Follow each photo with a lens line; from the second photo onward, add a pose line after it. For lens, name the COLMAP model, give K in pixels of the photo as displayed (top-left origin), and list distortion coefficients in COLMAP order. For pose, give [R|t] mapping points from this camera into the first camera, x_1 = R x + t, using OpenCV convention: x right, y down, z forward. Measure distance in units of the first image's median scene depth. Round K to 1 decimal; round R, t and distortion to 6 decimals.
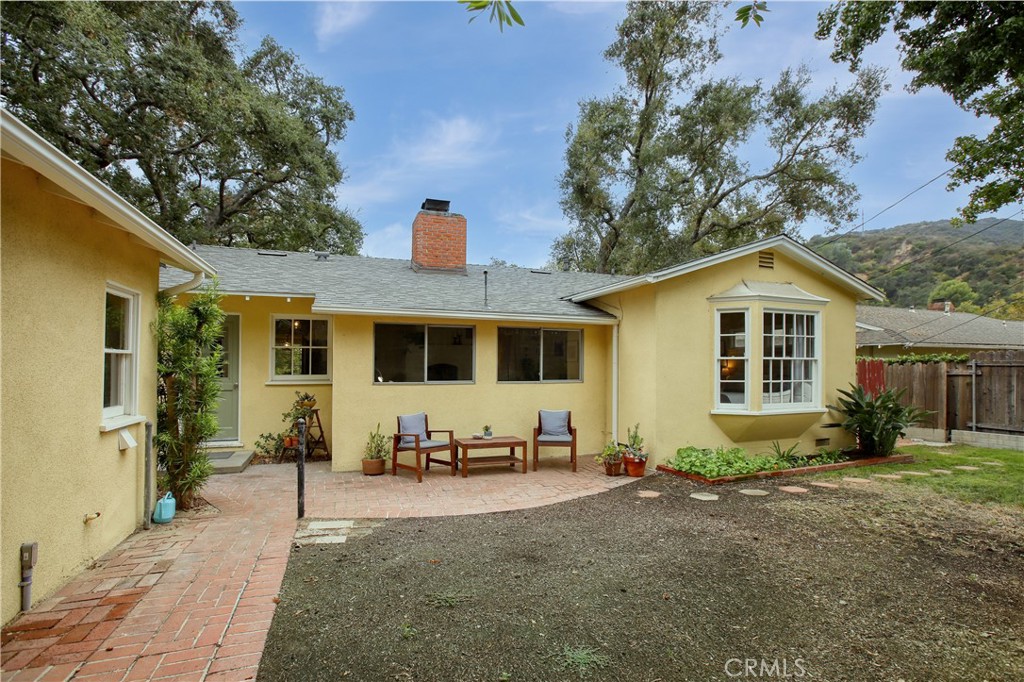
lens RADIAL K [[473.2, 0, 505.0], [0, 473.2, 362.1], [0, 0, 1]] dist [-0.044362, 0.013984]
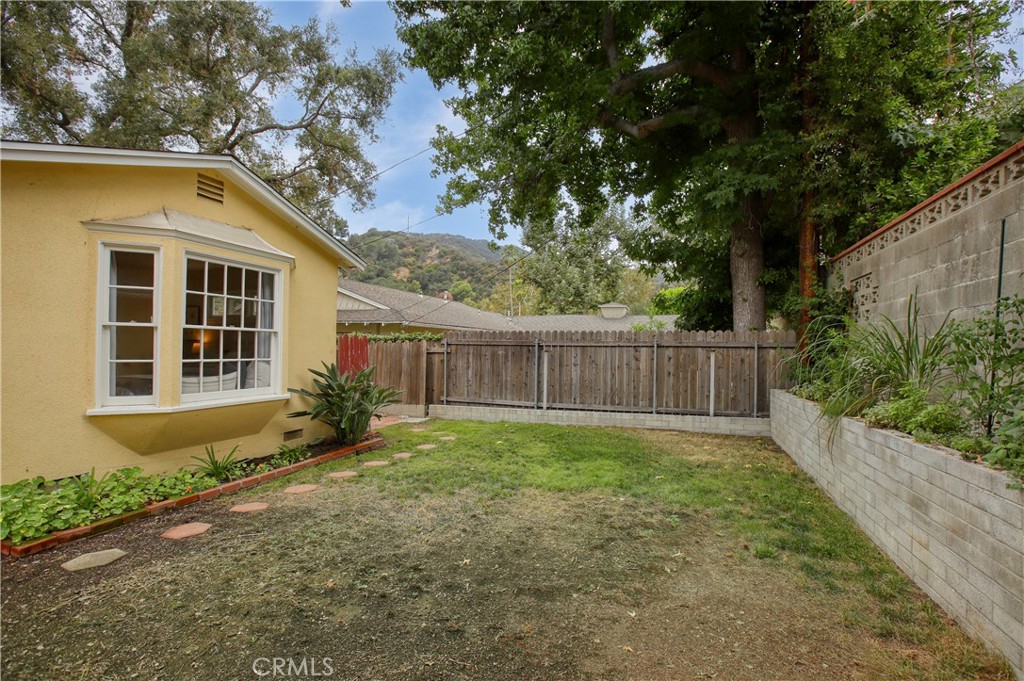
lens RADIAL K [[473.2, 0, 514.5], [0, 473.2, 348.5], [0, 0, 1]] dist [-0.044362, 0.013984]
pose [[0.638099, 0.007301, 0.769920, 0.276988], [-0.019876, 0.999778, 0.006993, 0.007641], [-0.769698, -0.019765, 0.638102, 0.170177]]
